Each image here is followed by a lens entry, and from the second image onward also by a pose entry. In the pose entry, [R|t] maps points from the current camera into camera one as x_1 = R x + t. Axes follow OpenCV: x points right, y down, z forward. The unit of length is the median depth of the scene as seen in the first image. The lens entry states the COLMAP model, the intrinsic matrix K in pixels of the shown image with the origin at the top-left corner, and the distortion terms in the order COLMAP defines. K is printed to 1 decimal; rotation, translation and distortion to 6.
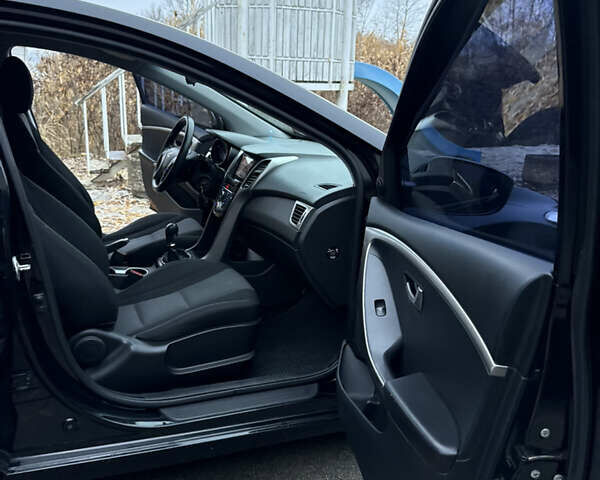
lens RADIAL K [[609.0, 0, 300.0], [0, 609.0, 240.0], [0, 0, 1]] dist [0.183389, -0.433626]
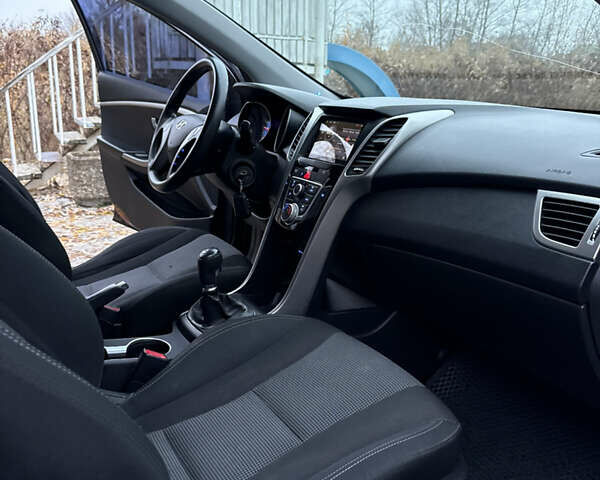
lens RADIAL K [[609.0, 0, 300.0], [0, 609.0, 240.0], [0, 0, 1]] dist [0.183389, -0.433626]
pose [[0.993528, -0.044167, 0.104646, -0.076465], [0.044758, 0.998992, -0.003302, -0.011846], [-0.104394, 0.007964, 0.994504, 0.192700]]
